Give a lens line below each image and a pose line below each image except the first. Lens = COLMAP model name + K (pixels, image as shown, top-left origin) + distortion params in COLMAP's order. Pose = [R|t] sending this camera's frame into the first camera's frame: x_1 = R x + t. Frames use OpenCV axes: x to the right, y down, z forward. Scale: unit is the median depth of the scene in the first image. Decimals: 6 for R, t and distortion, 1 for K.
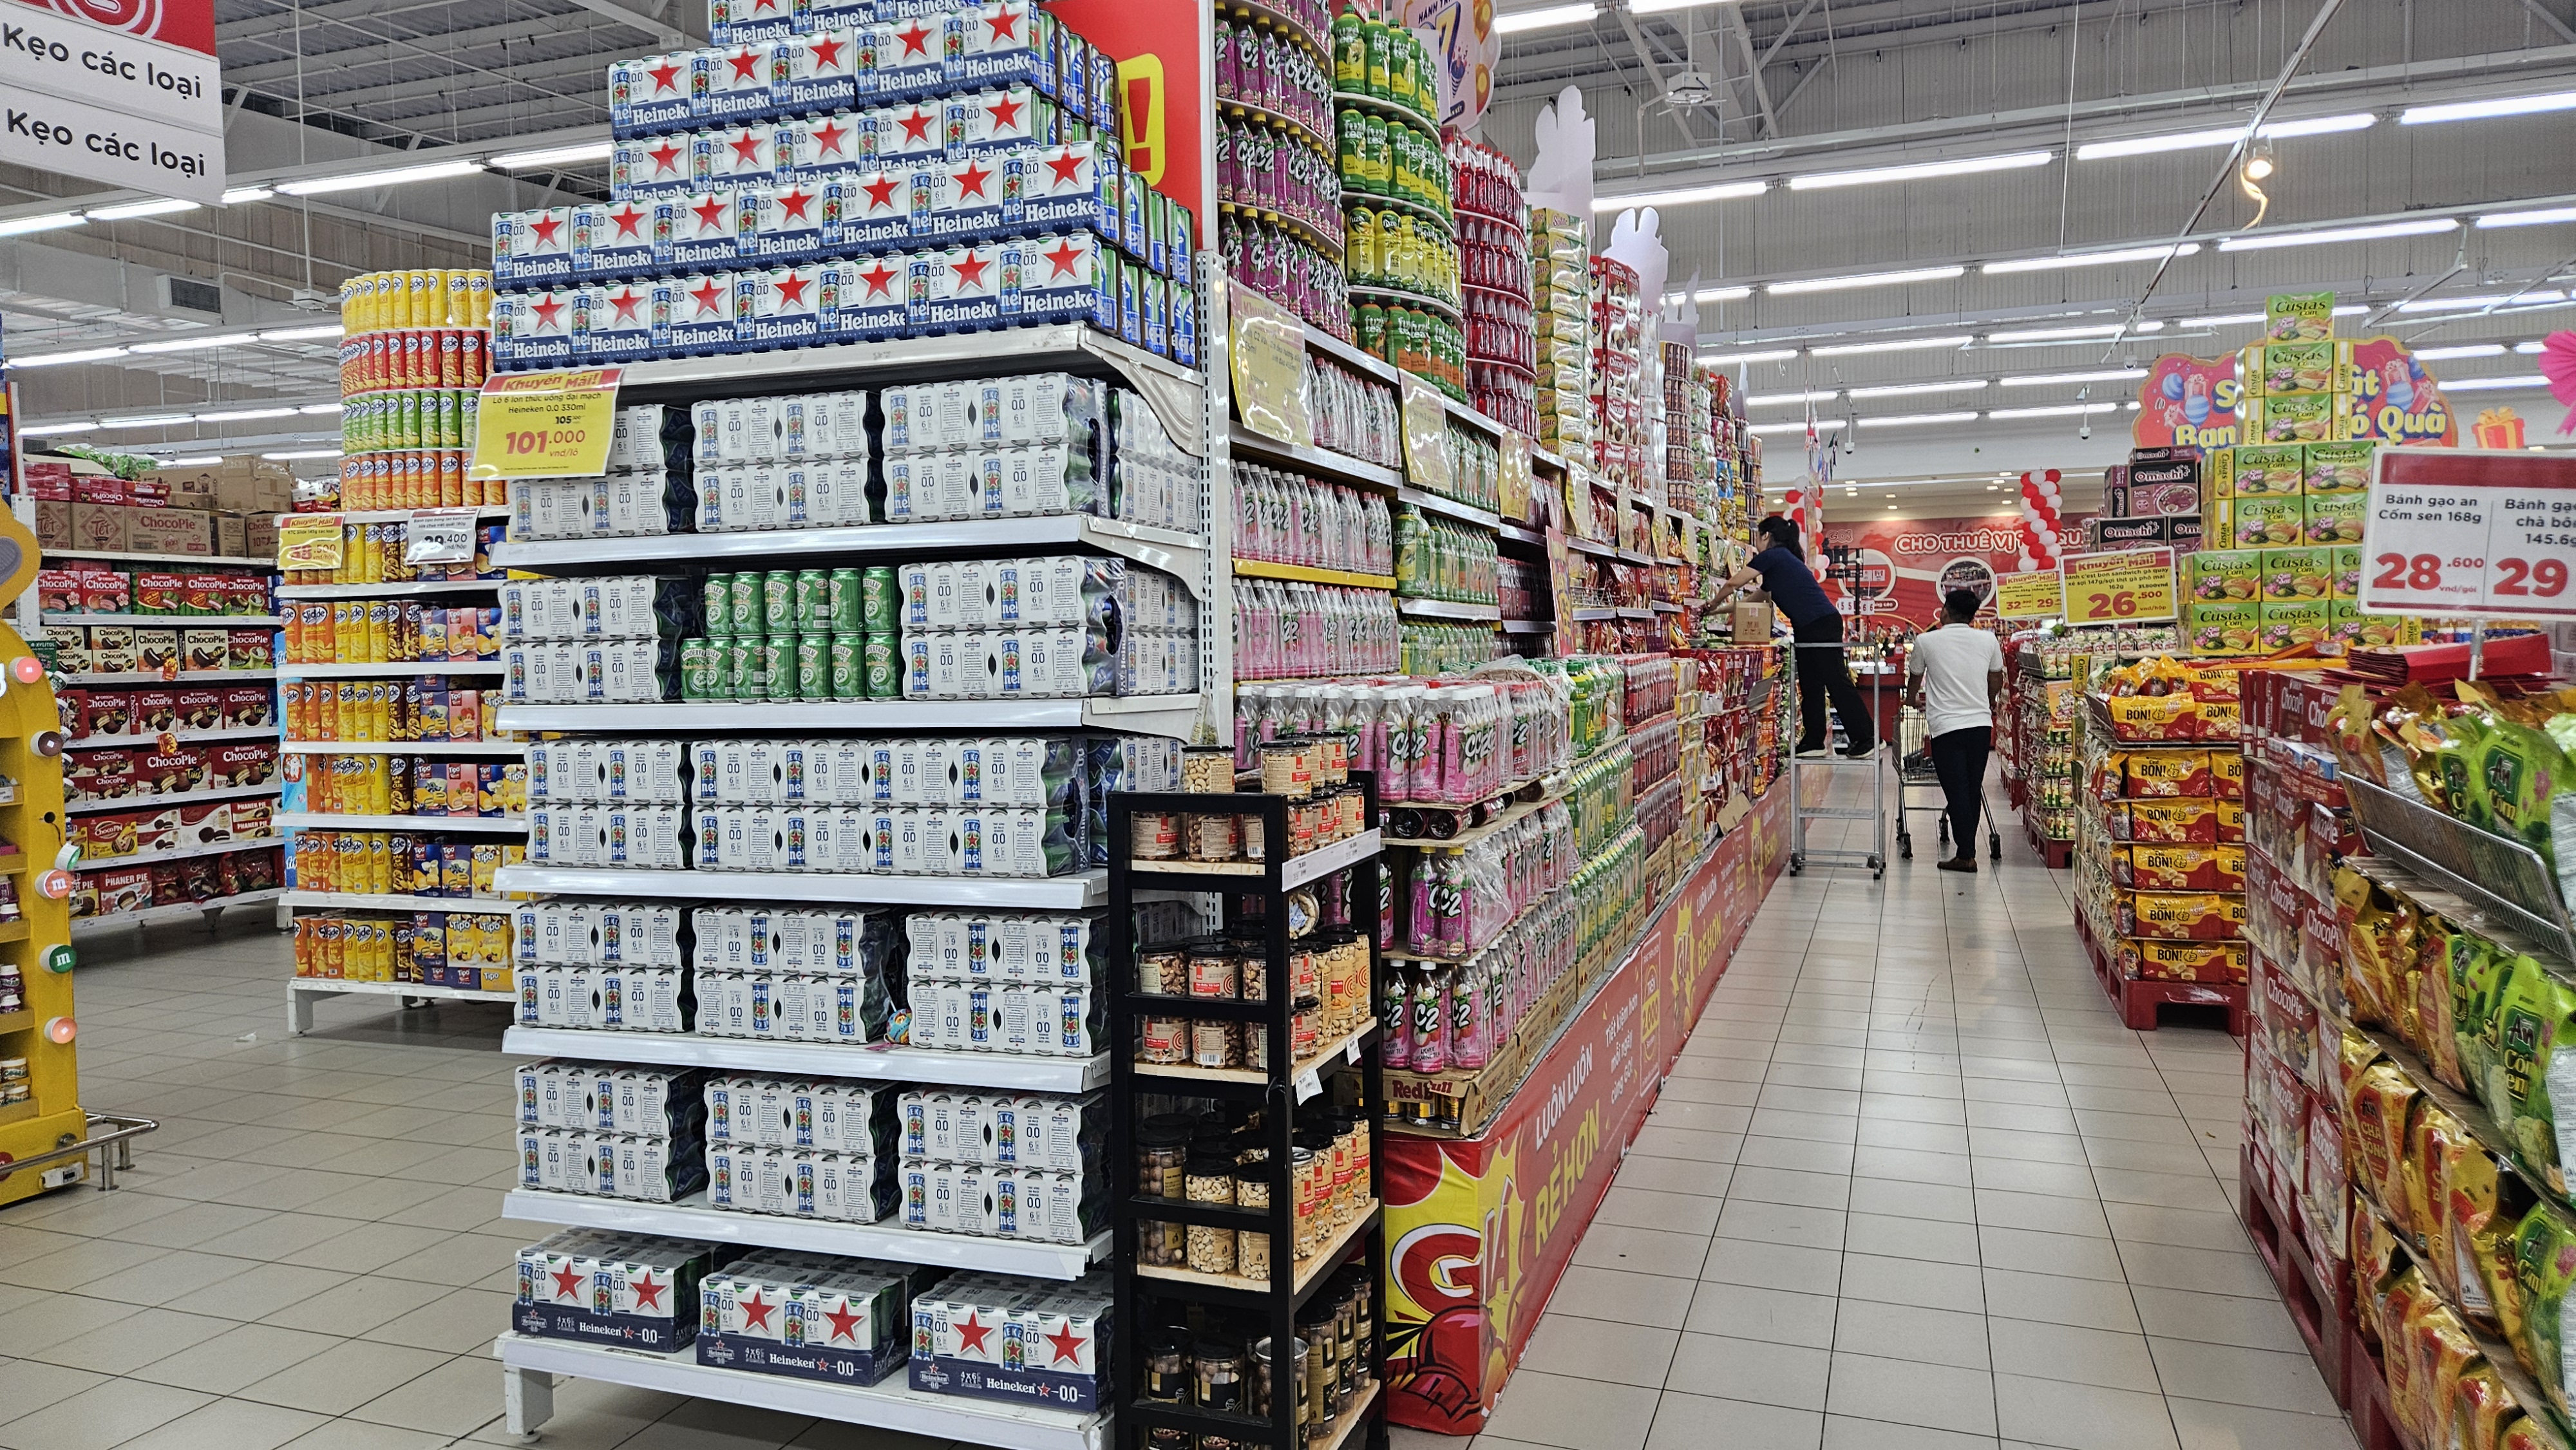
lens RADIAL K [[1710.7, 0, 1244.2], [0, 1710.7, 723.1], [0, 0, 1]] dist [0.077435, -0.066676]
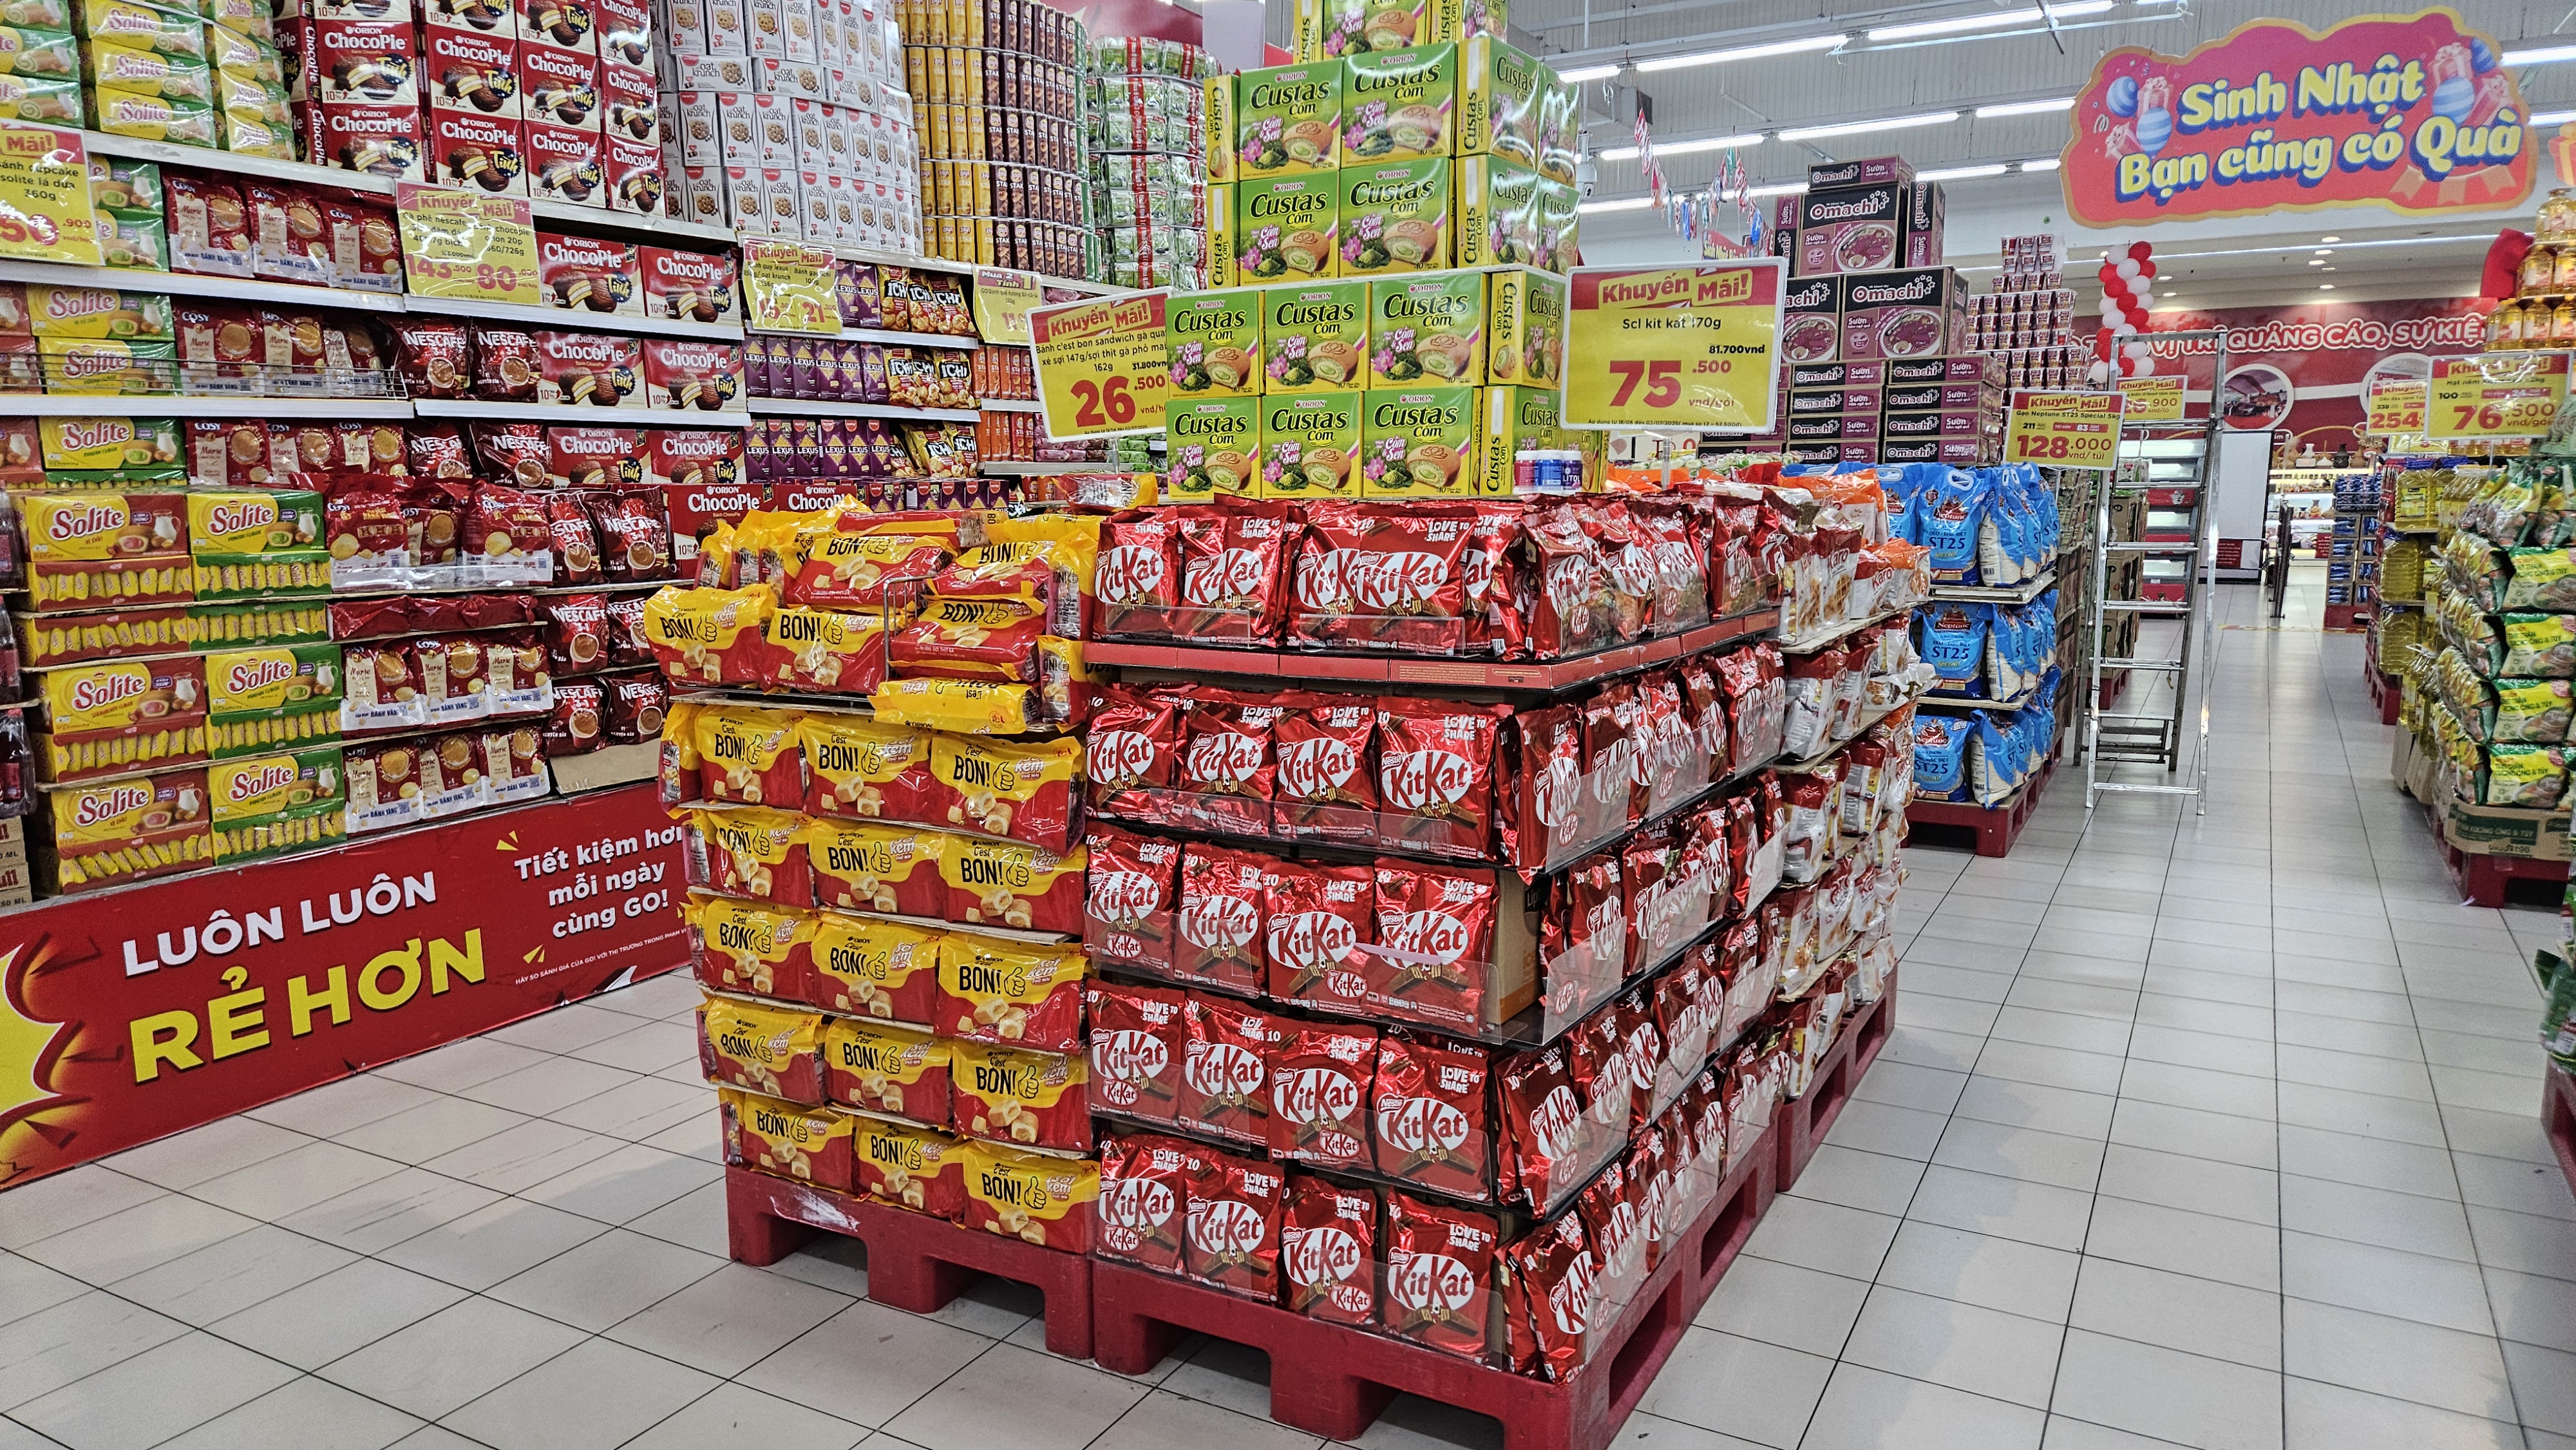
lens RADIAL K [[1729.8, 0, 1235.1], [0, 1729.8, 756.7], [0, 0, 1]] dist [0.088844, -0.072857]
pose [[0.988317, 0.034440, -0.148469, 0.407175], [-0.016614, 0.992674, 0.119674, -0.016152], [0.151503, -0.115809, 0.981649, 0.308987]]
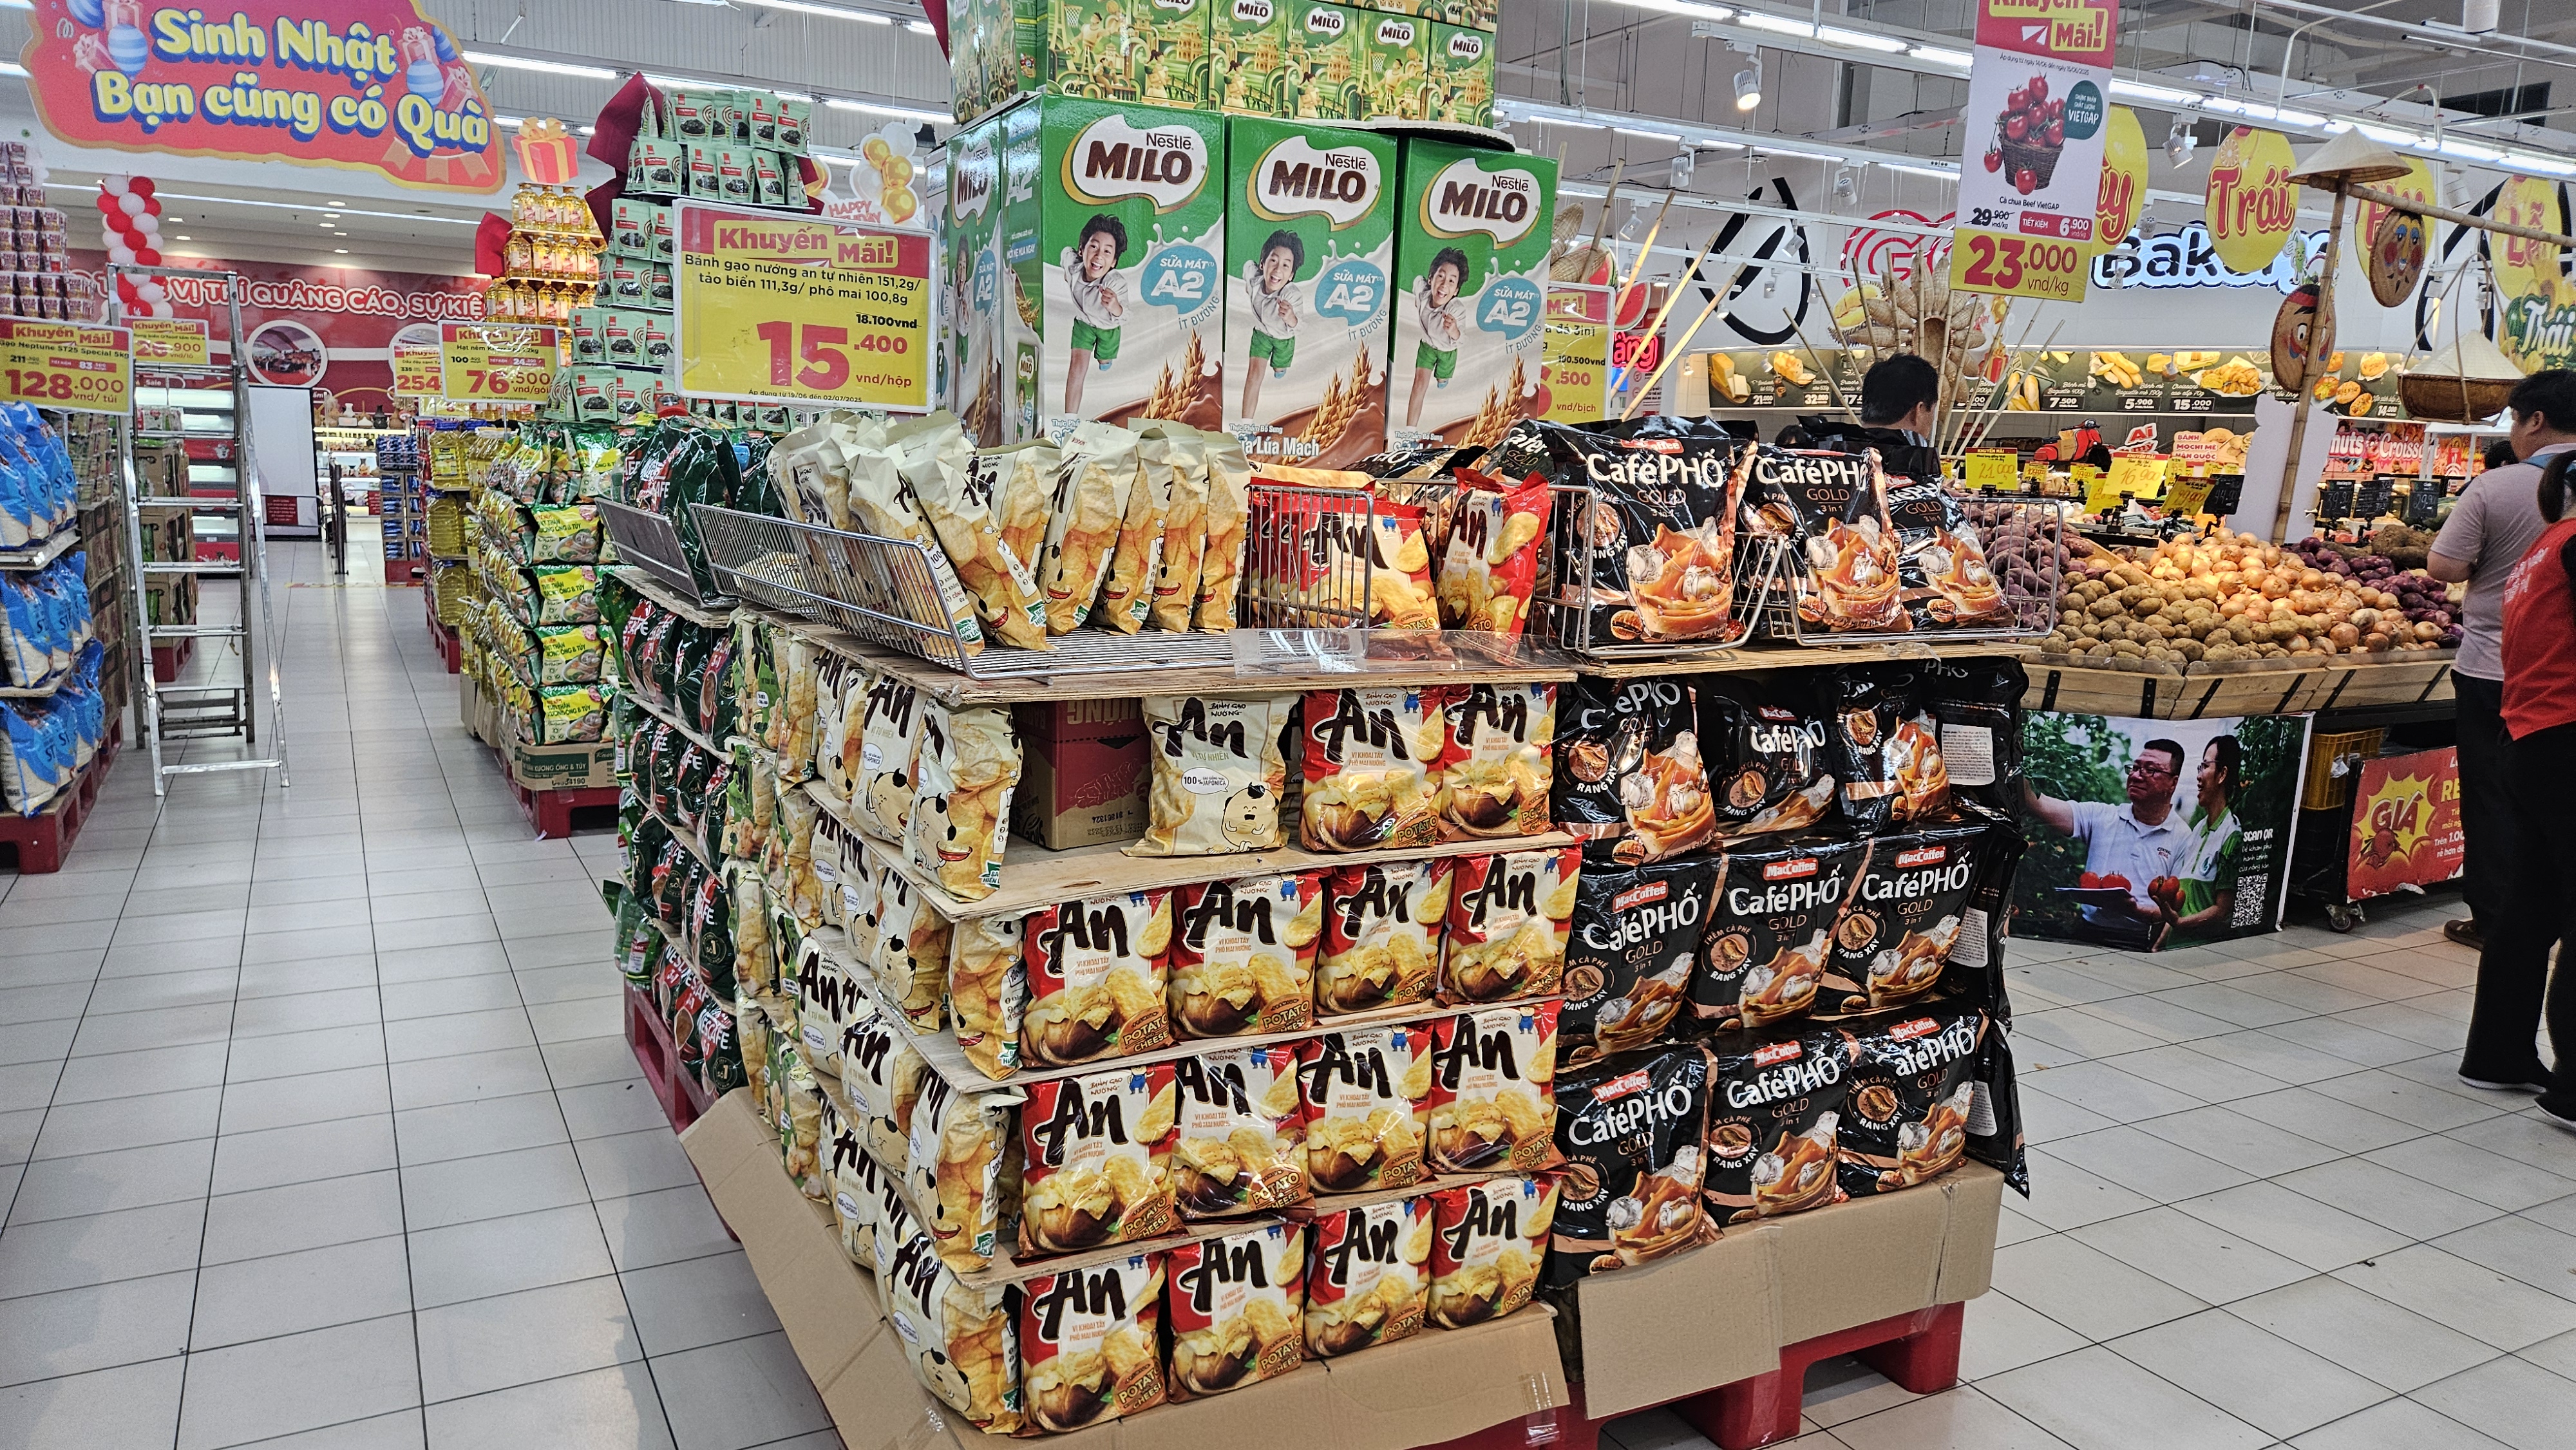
lens RADIAL K [[1710.7, 0, 1244.2], [0, 1710.7, 723.1], [0, 0, 1]] dist [0.077435, -0.066676]
pose [[0.657586, -0.082712, 0.748825, 0.430797], [-0.005429, 0.993409, 0.114495, -0.016147], [-0.753360, -0.079356, 0.652803, 0.353309]]
